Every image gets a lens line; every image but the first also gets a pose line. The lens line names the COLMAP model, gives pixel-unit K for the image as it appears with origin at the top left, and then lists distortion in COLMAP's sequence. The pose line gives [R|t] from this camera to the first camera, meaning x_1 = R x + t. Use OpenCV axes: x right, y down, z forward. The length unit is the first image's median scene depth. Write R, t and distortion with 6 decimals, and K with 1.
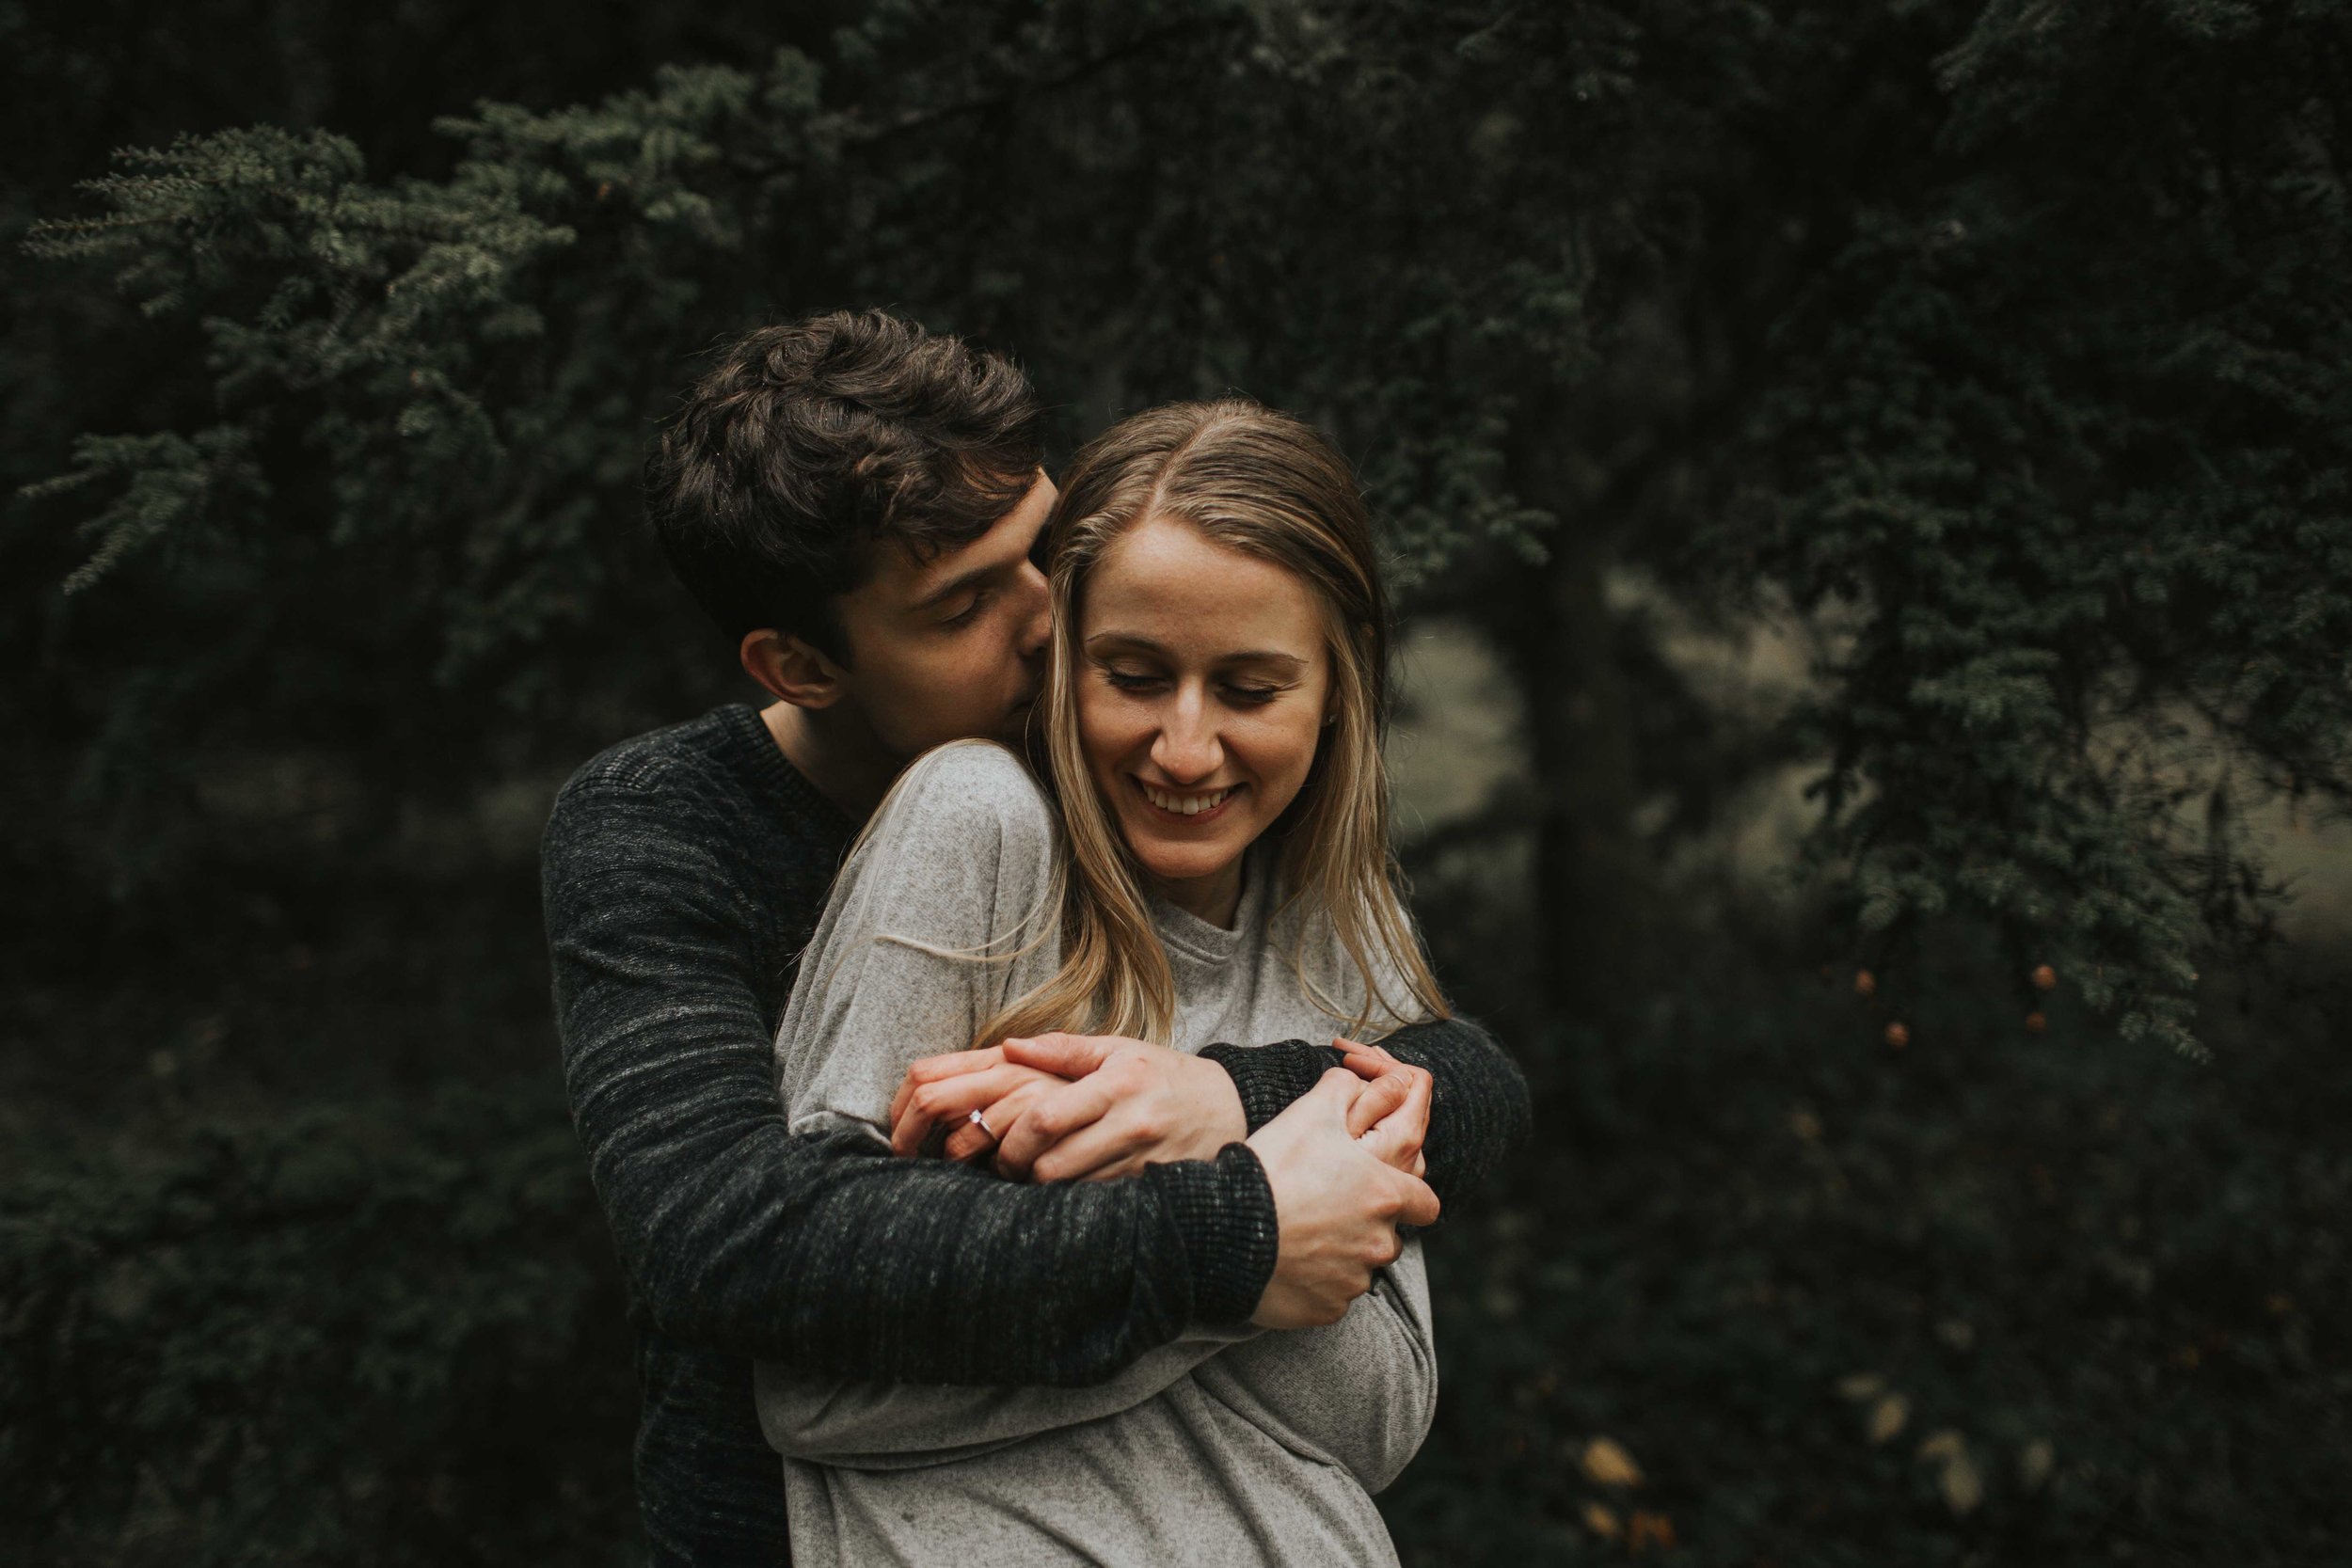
lens RADIAL K [[2276.4, 0, 1157.5], [0, 2276.4, 820.7], [0, 0, 1]] dist [-0.087232, 0.096151]
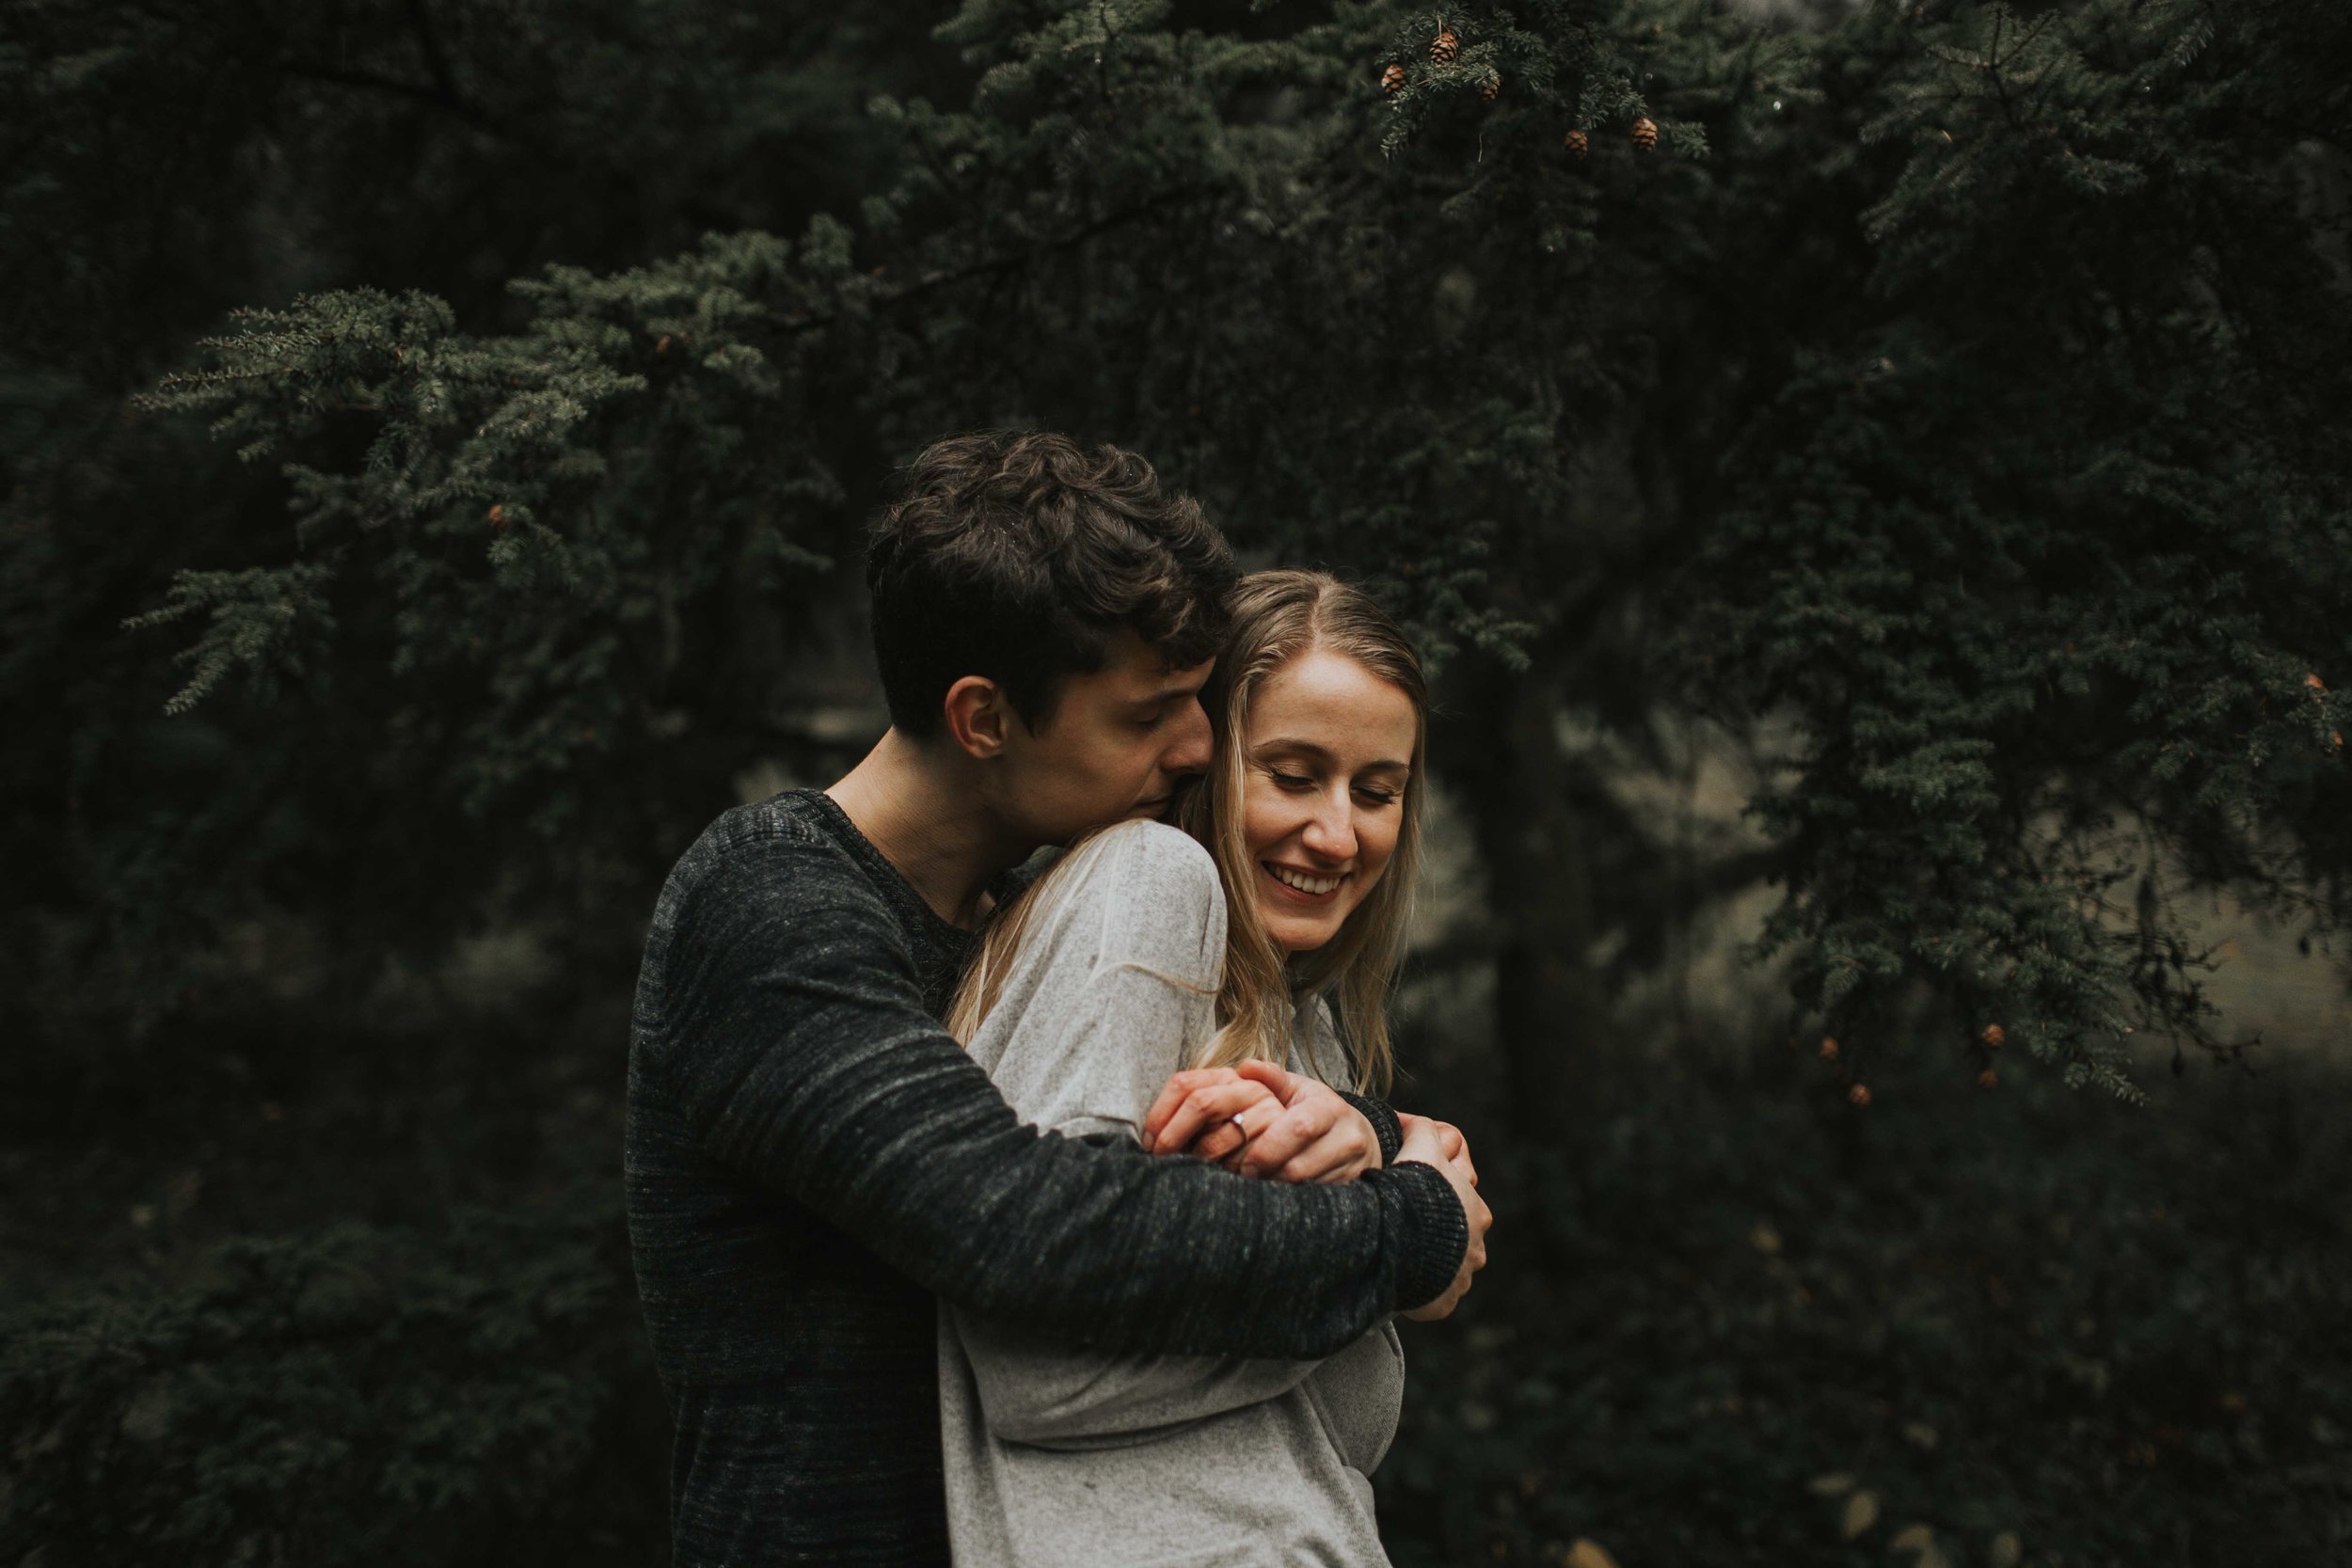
lens RADIAL K [[2276.4, 0, 1157.5], [0, 2276.4, 820.7], [0, 0, 1]] dist [-0.087232, 0.096151]
pose [[0.999546, -0.016811, 0.025023, -0.035001], [0.018492, 0.997477, -0.068544, 0.030288], [-0.023808, 0.068976, 0.997334, -0.083003]]
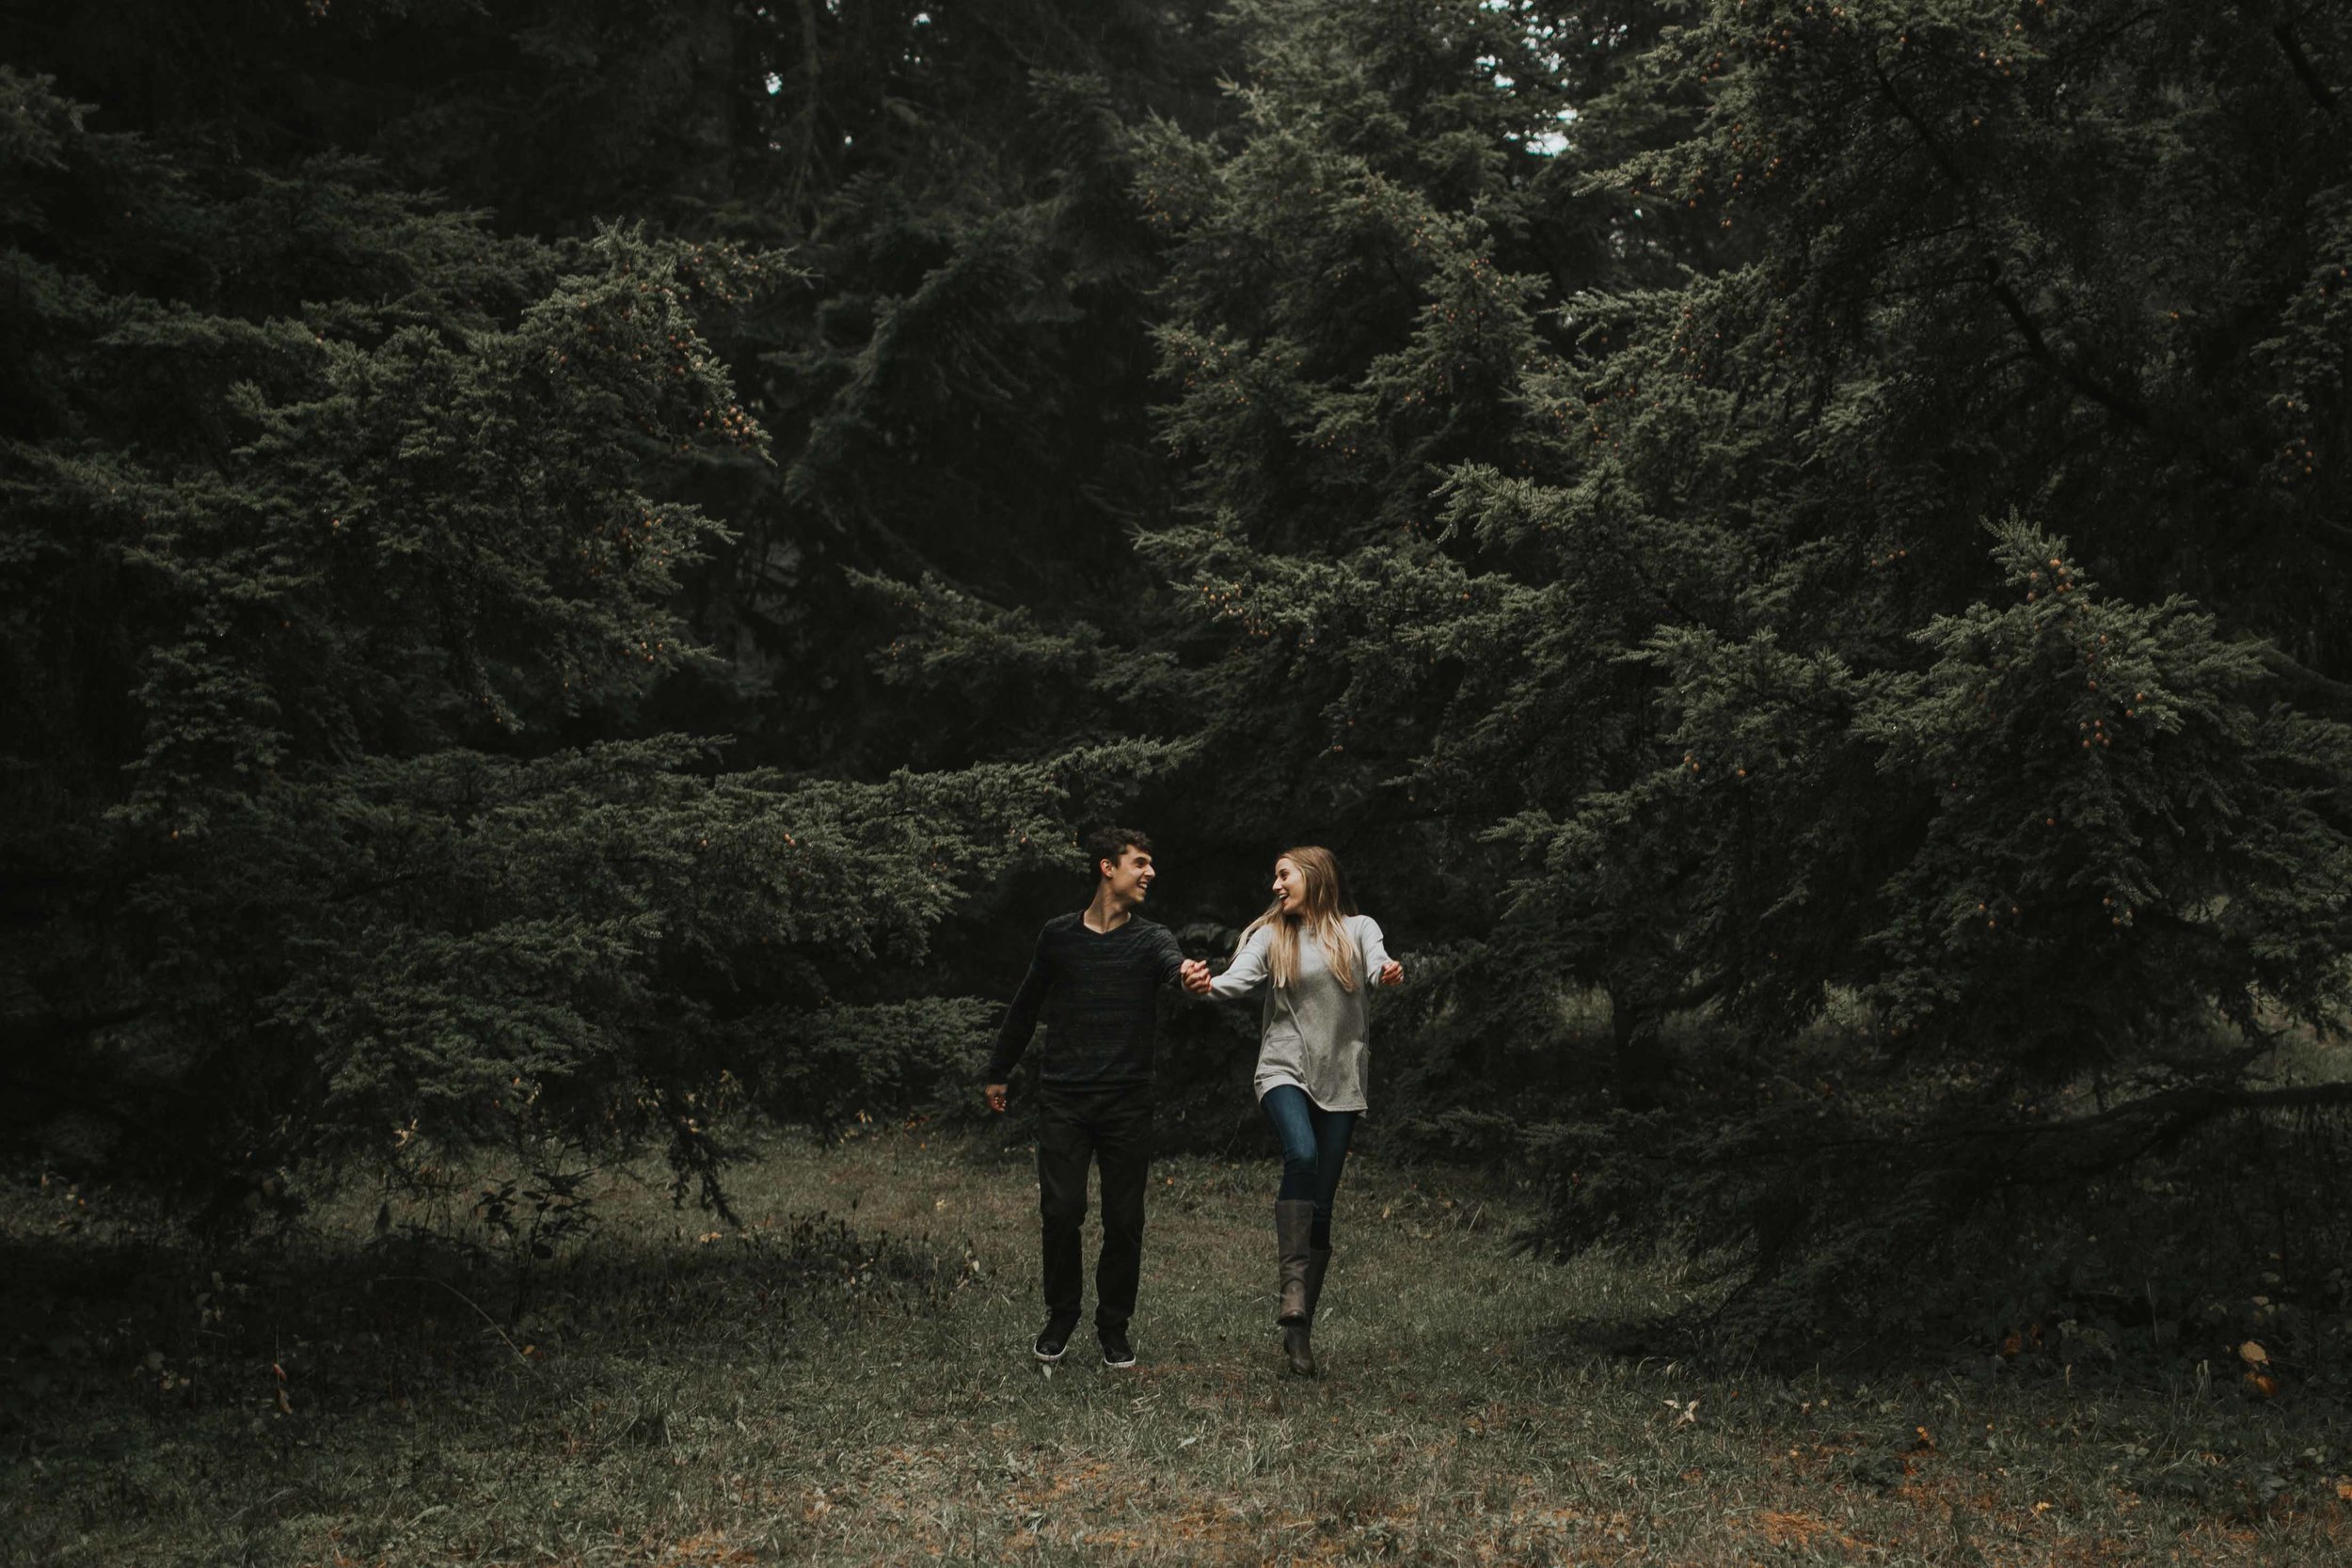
lens RADIAL K [[2950.8, 0, 1364.6], [0, 2950.8, 954.6], [0, 0, 1]] dist [-0.096409, 0.121805]
pose [[0.725041, -0.021791, -0.688361, 2.888259], [-0.052660, 0.994819, -0.086958, 0.423098], [0.686690, 0.099298, 0.720137, -2.896997]]
